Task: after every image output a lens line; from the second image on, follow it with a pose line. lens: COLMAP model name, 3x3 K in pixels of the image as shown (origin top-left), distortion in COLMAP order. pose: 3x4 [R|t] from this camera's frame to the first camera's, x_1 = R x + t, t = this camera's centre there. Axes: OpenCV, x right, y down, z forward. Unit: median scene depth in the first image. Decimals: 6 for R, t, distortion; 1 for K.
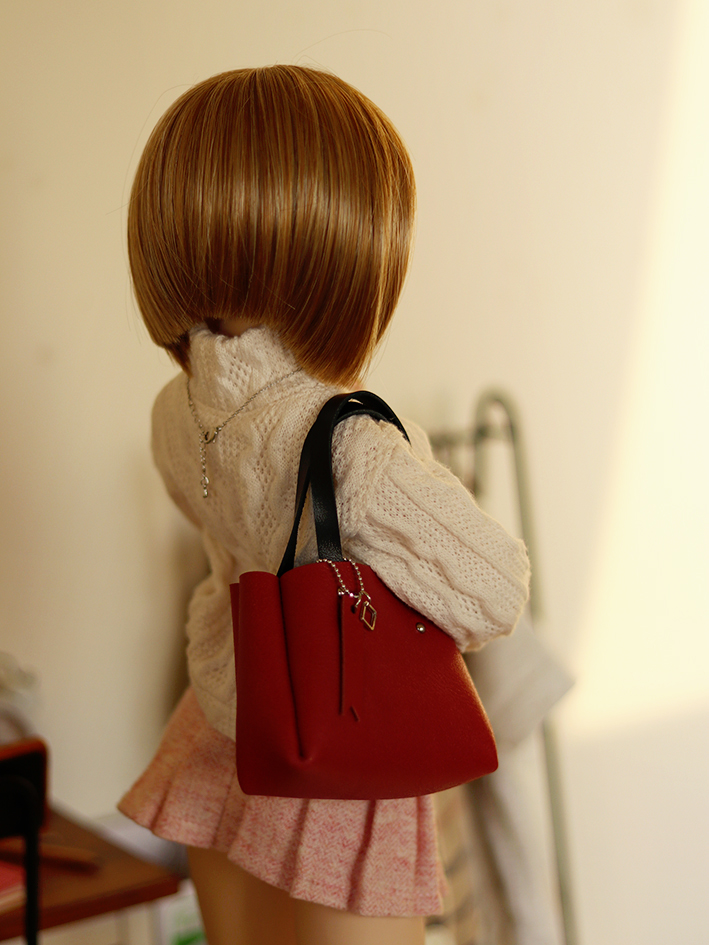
lens RADIAL K [[2439.0, 0, 354.5], [0, 2439.0, 472.5], [0, 0, 1]] dist [-0.106991, 0.187197]
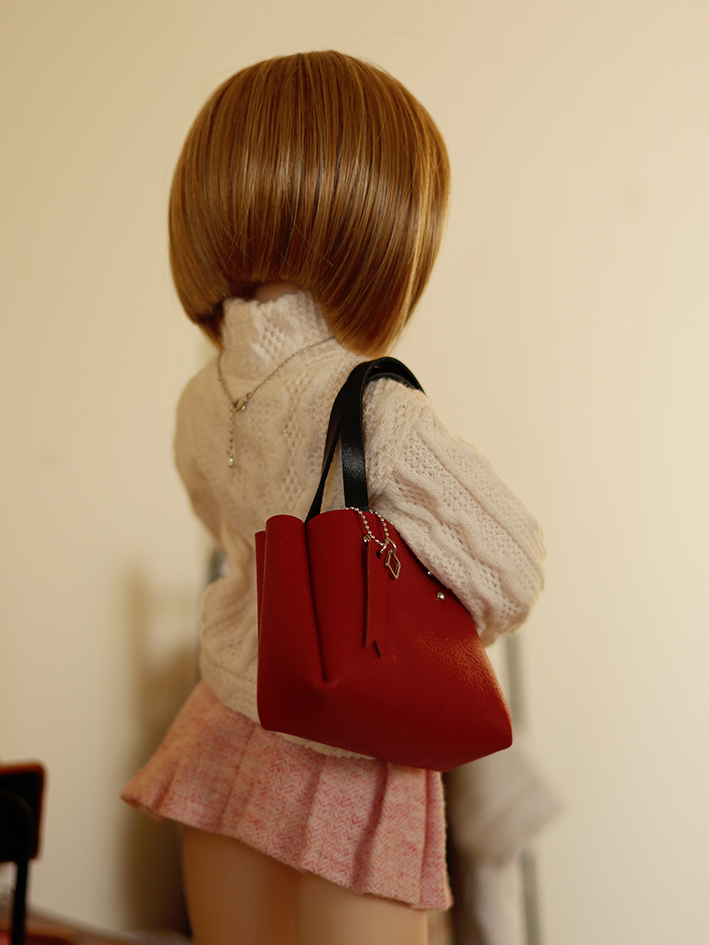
lens RADIAL K [[2439.0, 0, 354.5], [0, 2439.0, 472.5], [0, 0, 1]] dist [-0.106991, 0.187197]
pose [[0.998712, 0.044985, 0.023447, -0.034030], [-0.039923, 0.982142, -0.183857, 0.199394], [-0.031299, 0.182685, 0.982673, 0.003634]]
